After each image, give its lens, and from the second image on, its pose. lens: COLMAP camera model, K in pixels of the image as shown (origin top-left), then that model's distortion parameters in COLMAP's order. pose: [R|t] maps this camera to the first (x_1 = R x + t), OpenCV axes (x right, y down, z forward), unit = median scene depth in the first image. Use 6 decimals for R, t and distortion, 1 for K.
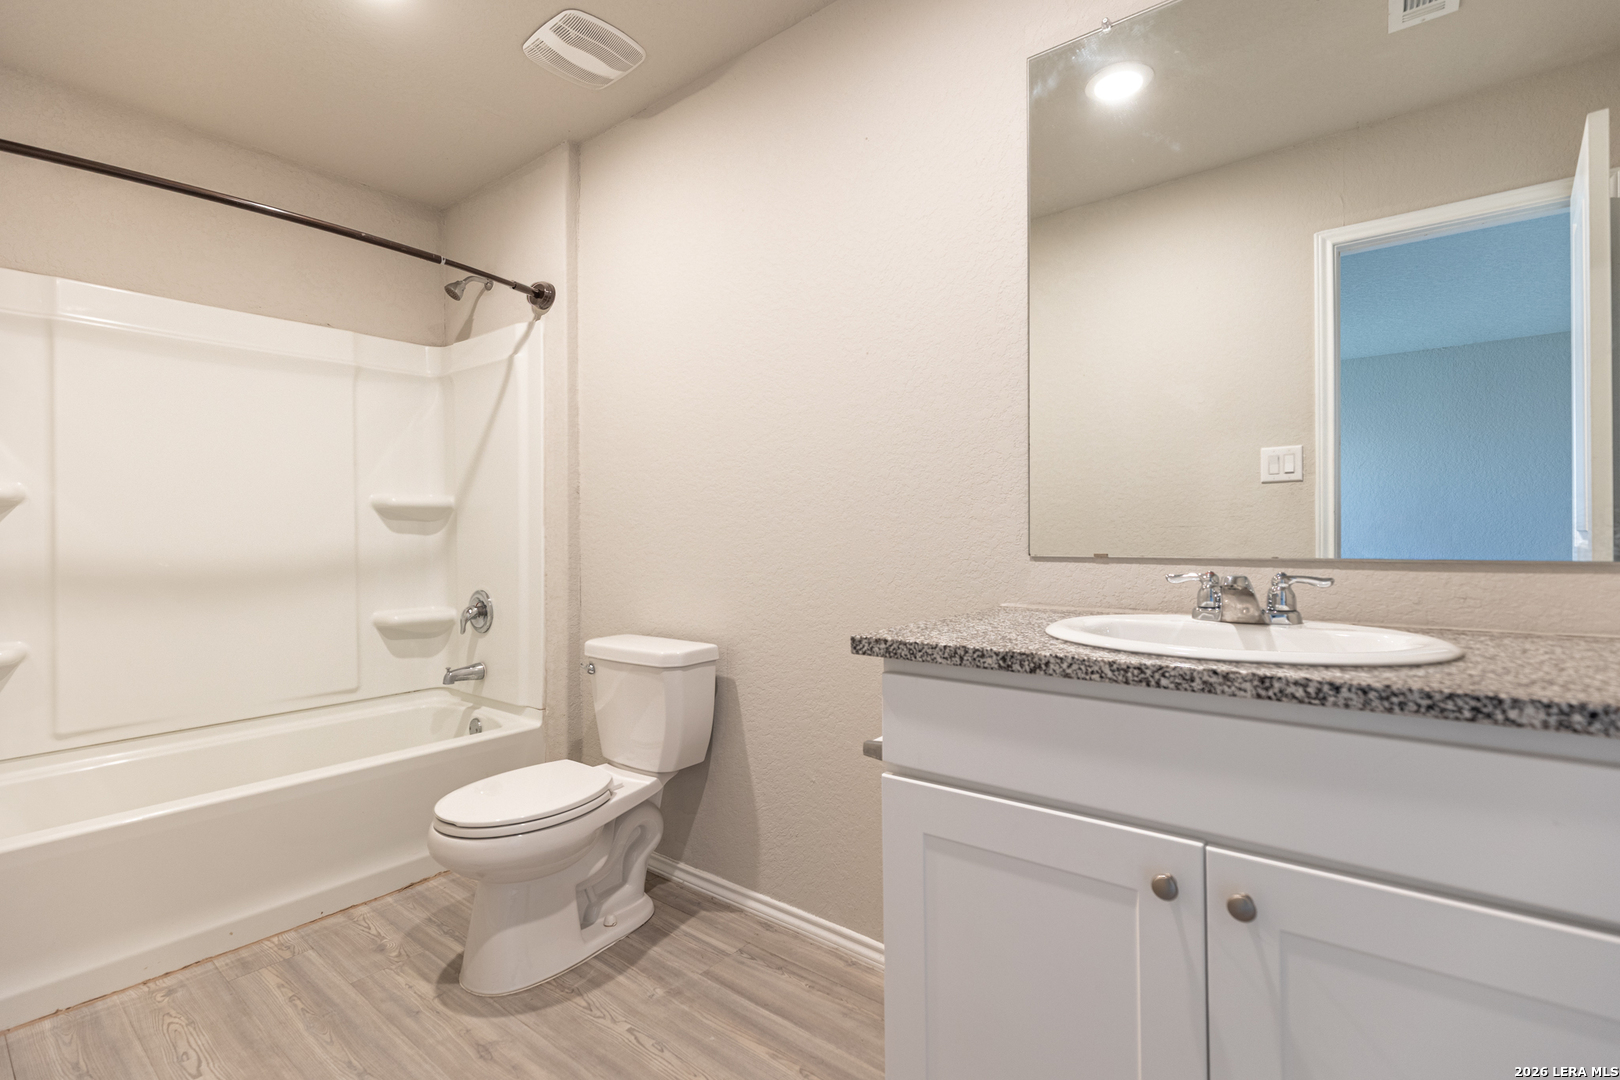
lens RADIAL K [[728.4, 0, 819.4], [0, 728.4, 543.1], [0, 0, 1]] dist [0.000068, 0.000268]
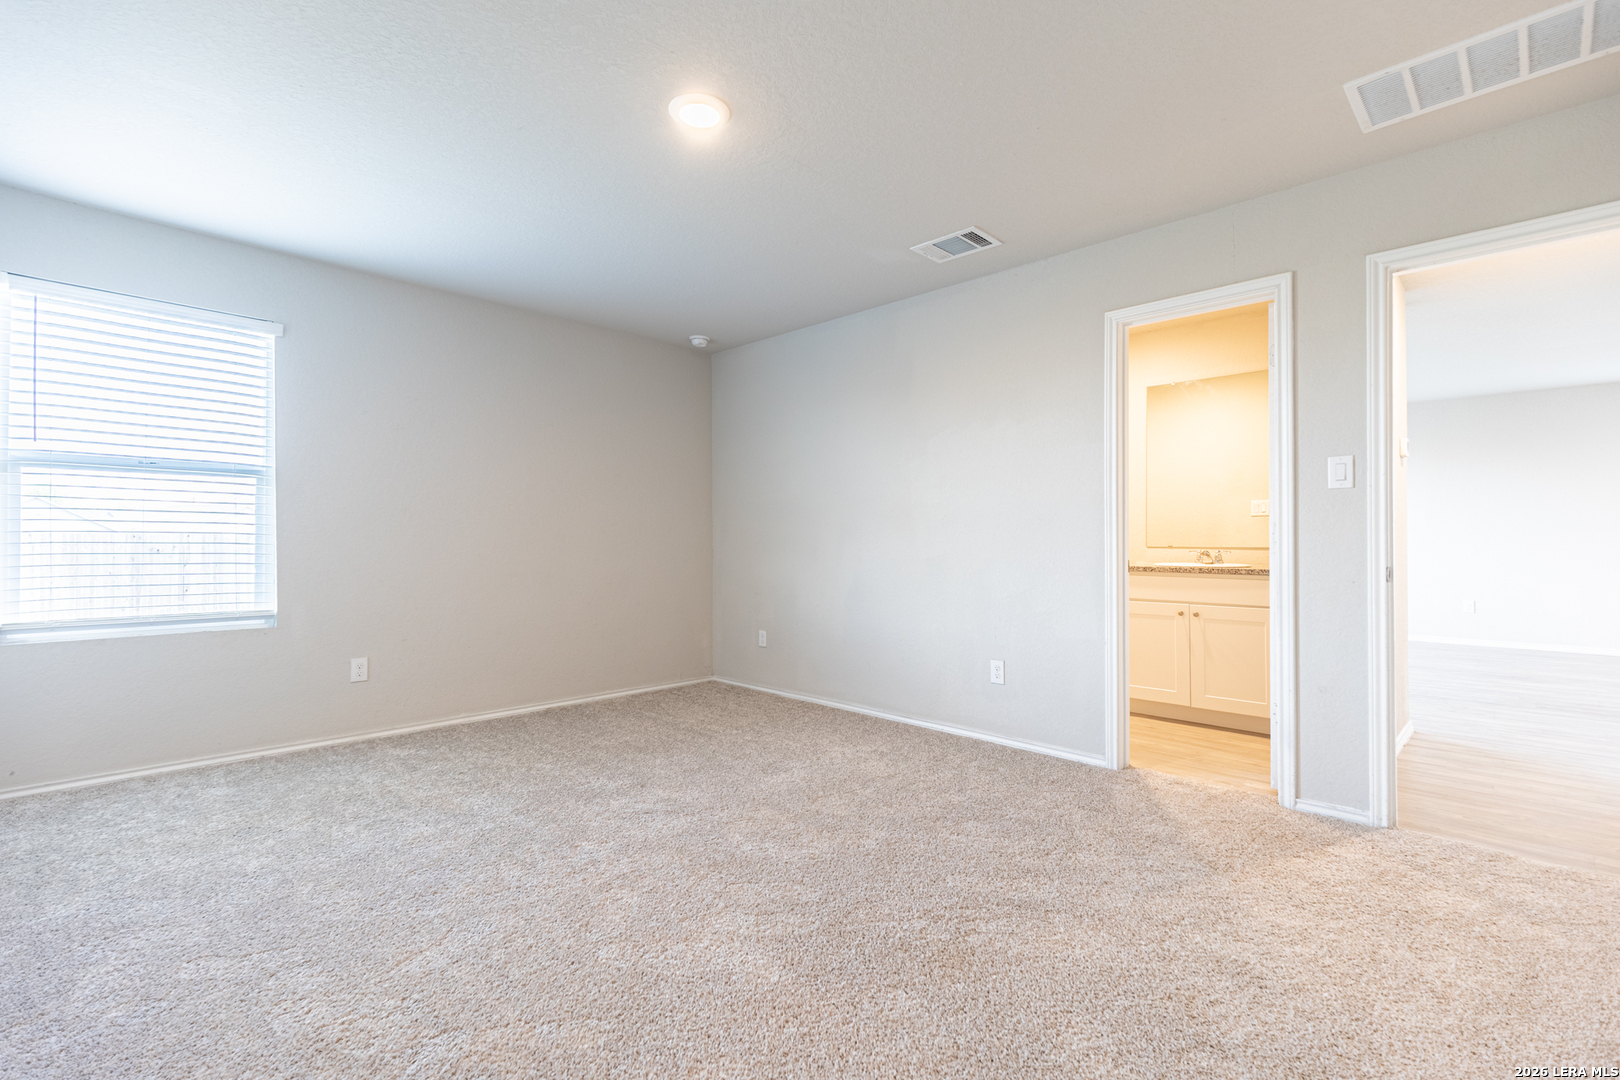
lens RADIAL K [[728.4, 0, 820.7], [0, 728.4, 538.7], [0, 0, 1]] dist [0.000068, 0.000268]
pose [[0.994484, 0.002486, -0.104858, -1.354007], [-0.003555, 0.999944, -0.010008, 0.033186], [0.104827, 0.010325, 0.994437, -3.937483]]
